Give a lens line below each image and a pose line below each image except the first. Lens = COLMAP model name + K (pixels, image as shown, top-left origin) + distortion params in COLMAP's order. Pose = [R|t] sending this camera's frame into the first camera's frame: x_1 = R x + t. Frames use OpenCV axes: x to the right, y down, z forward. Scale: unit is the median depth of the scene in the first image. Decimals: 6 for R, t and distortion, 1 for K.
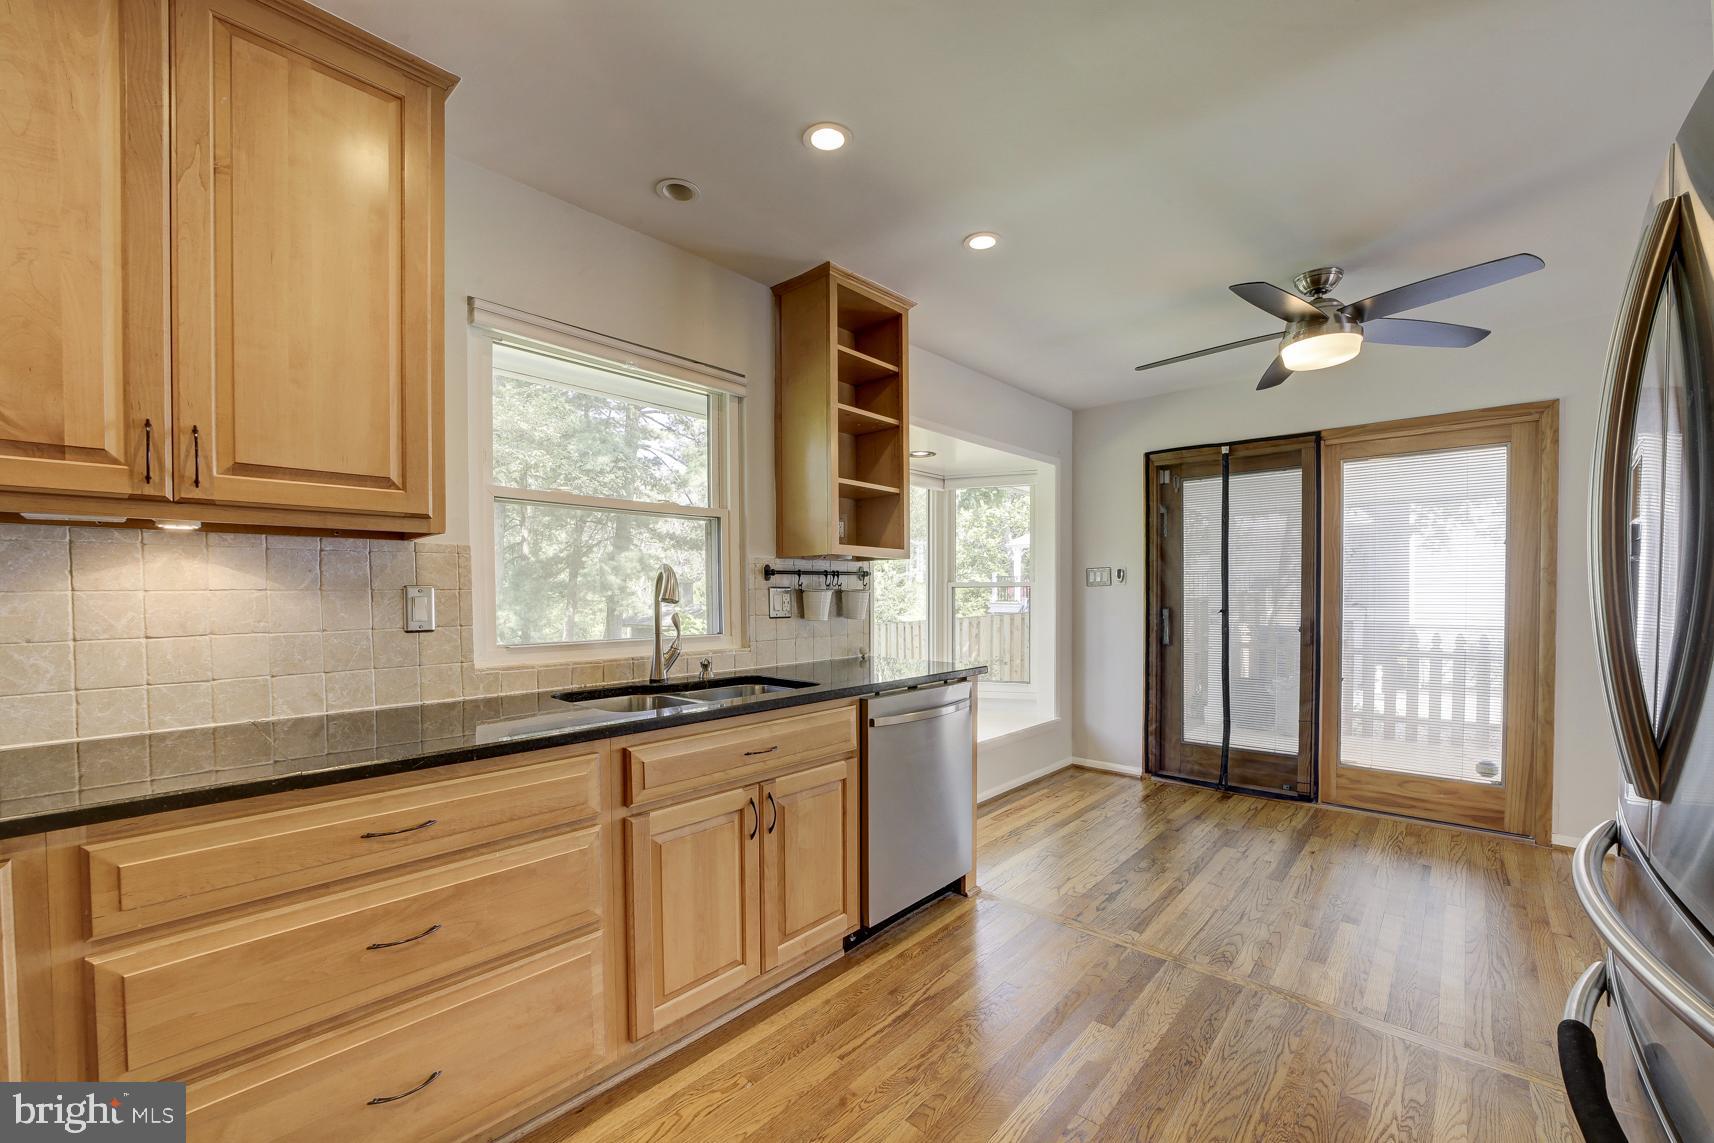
lens RADIAL K [[680.5, 0, 883.5], [0, 680.5, 602.8], [0, 0, 1]] dist [-0.014329, 0.000211]
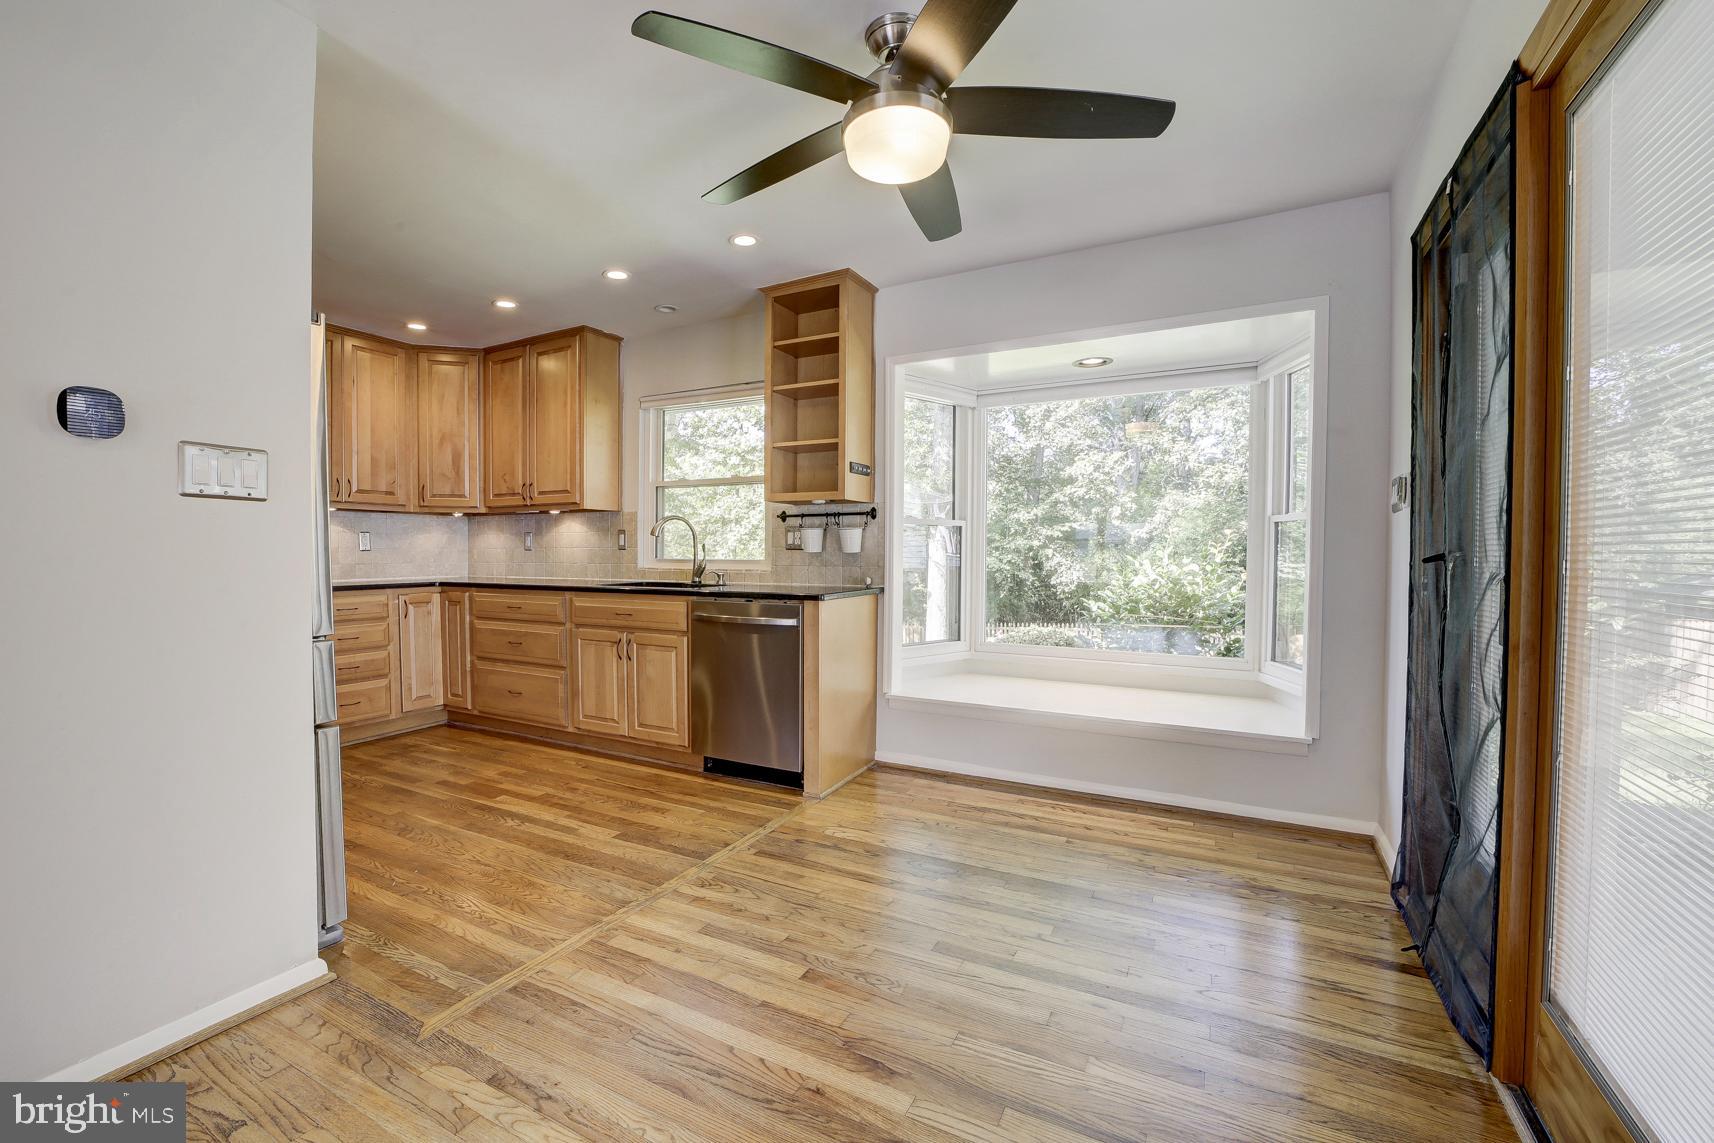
lens RADIAL K [[731.1, 0, 824.0], [0, 731.1, 573.8], [0, 0, 1]] dist [-0.033261, 0.000668]
pose [[0.209008, 0.036581, -0.977230, 1.007694], [-0.015009, 0.999302, 0.034197, 0.015401], [0.977799, 0.007520, 0.209411, 0.598086]]
